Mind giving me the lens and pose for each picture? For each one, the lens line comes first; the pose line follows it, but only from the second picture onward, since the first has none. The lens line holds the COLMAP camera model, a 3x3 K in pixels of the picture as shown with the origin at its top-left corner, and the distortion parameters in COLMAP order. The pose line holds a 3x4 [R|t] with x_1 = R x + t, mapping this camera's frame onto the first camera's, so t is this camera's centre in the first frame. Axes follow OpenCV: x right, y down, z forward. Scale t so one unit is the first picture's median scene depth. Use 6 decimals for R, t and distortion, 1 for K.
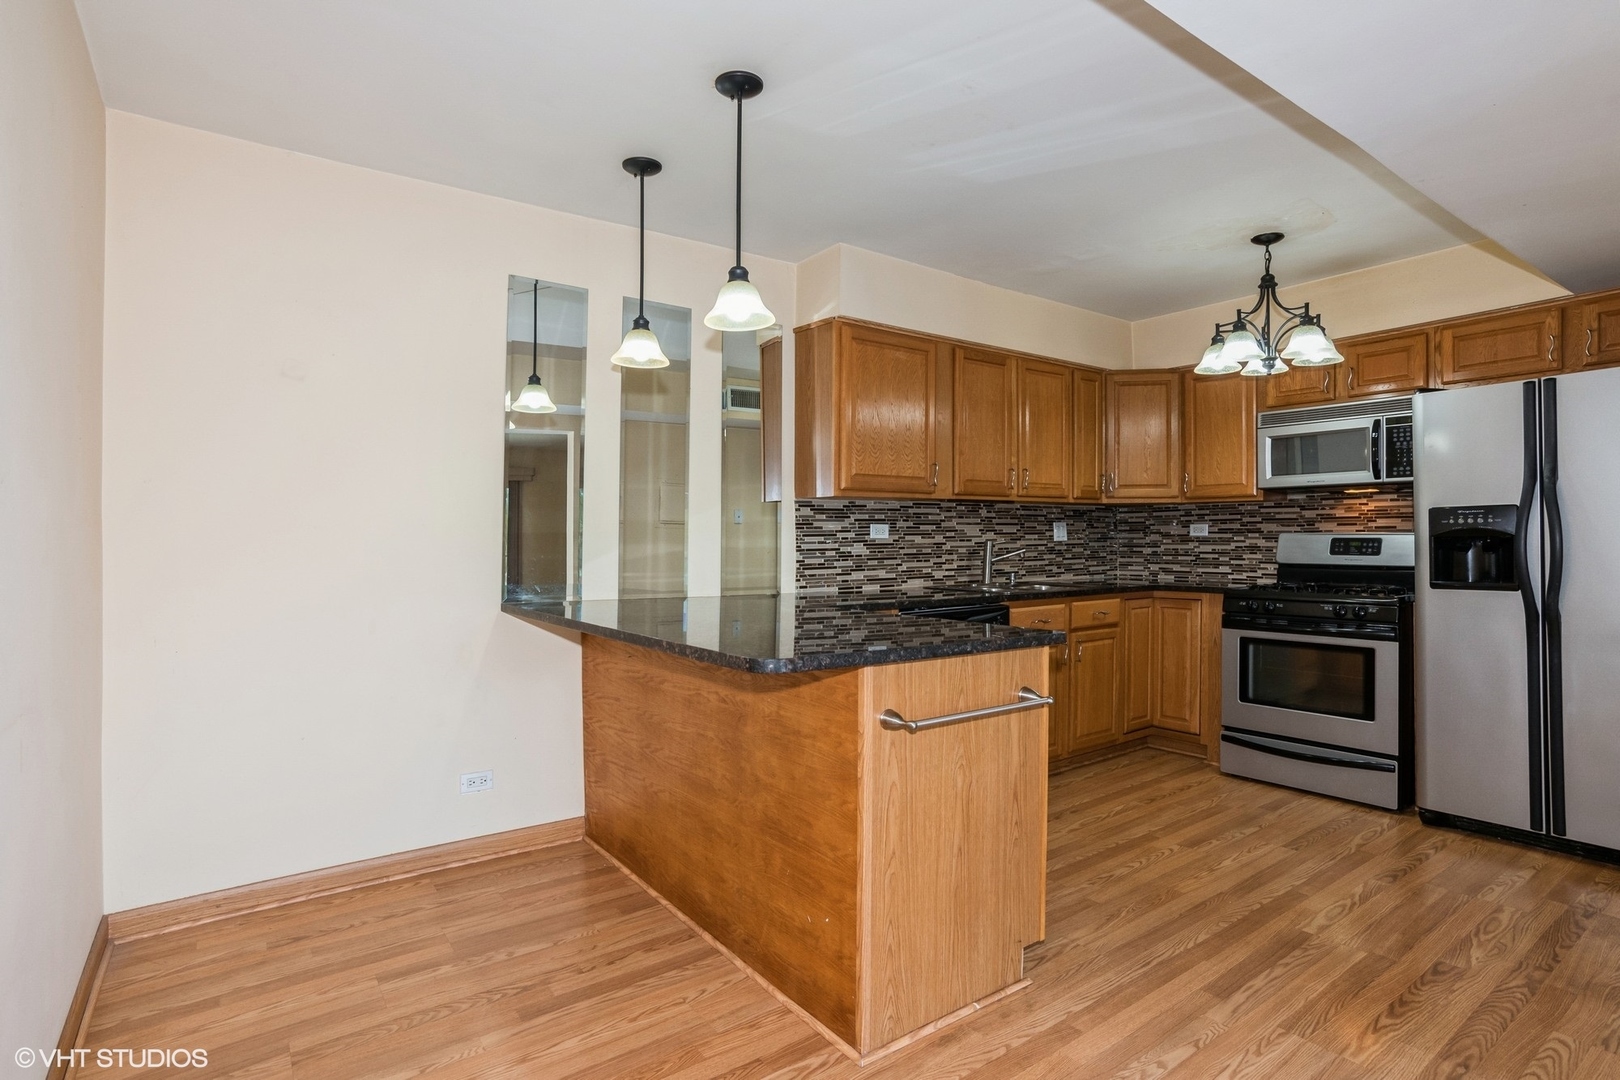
lens RADIAL K [[805.9, 0, 817.5], [0, 805.9, 530.3], [0, 0, 1]] dist [-0.070927, 0.041769]
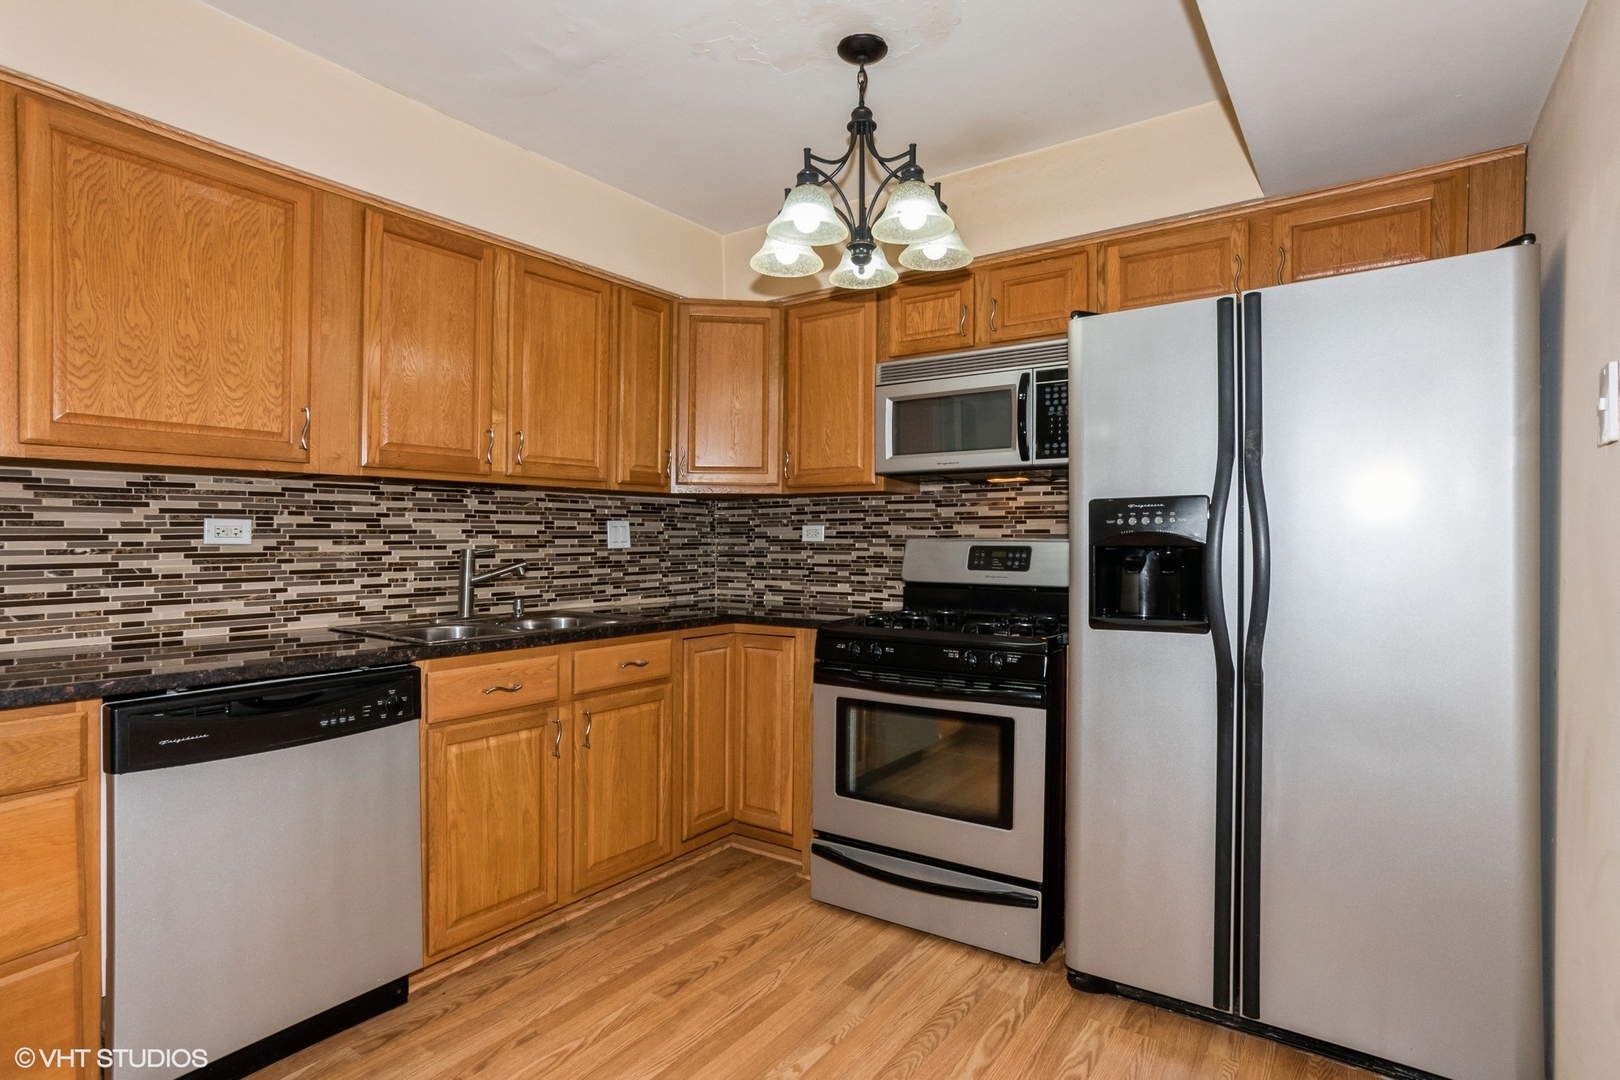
lens RADIAL K [[813.6, 0, 785.7], [0, 813.6, 544.7], [0, 0, 1]] dist [-0.074190, 0.045508]
pose [[0.954079, 0.002895, 0.299540, 0.278125], [-0.007218, 0.999885, 0.013325, 0.000270], [-0.299467, -0.014875, 0.953991, 0.357215]]
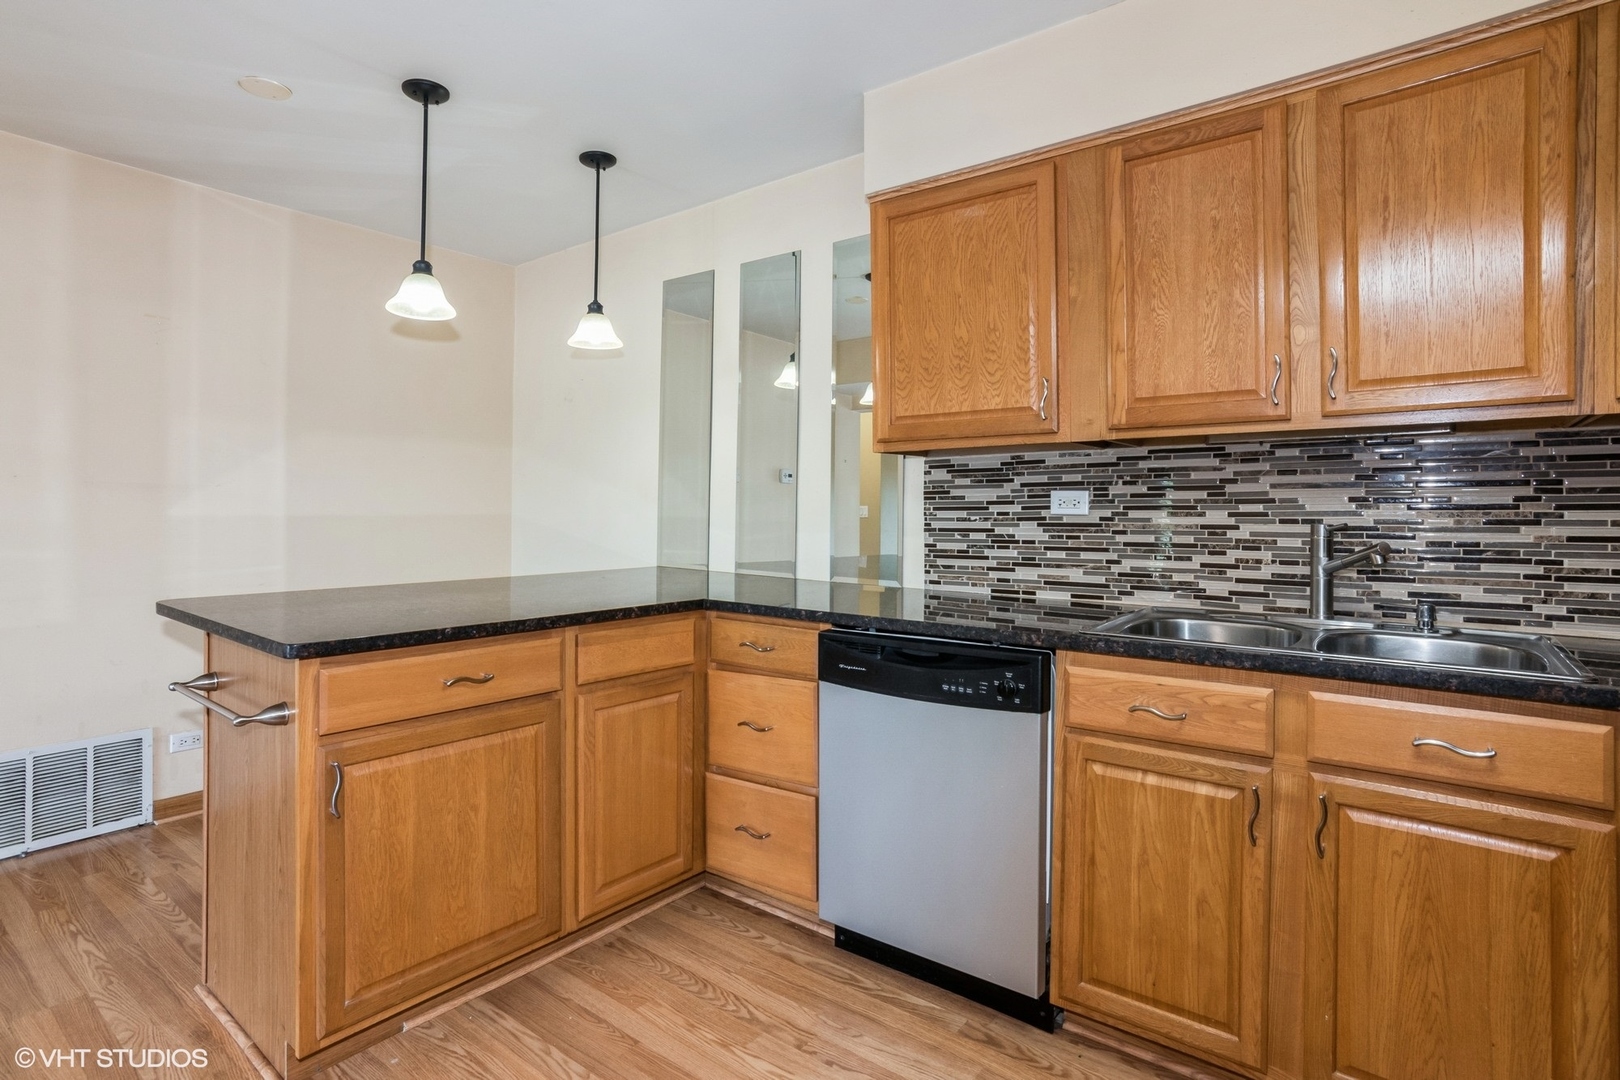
lens RADIAL K [[826.1, 0, 843.6], [0, 826.1, 493.8], [0, 0, 1]] dist [-0.072117, 0.046351]
pose [[0.287233, -0.013103, -0.957771, 0.601661], [0.002856, 0.999914, -0.012823, 0.002091], [0.957856, 0.000948, 0.287246, 0.661137]]
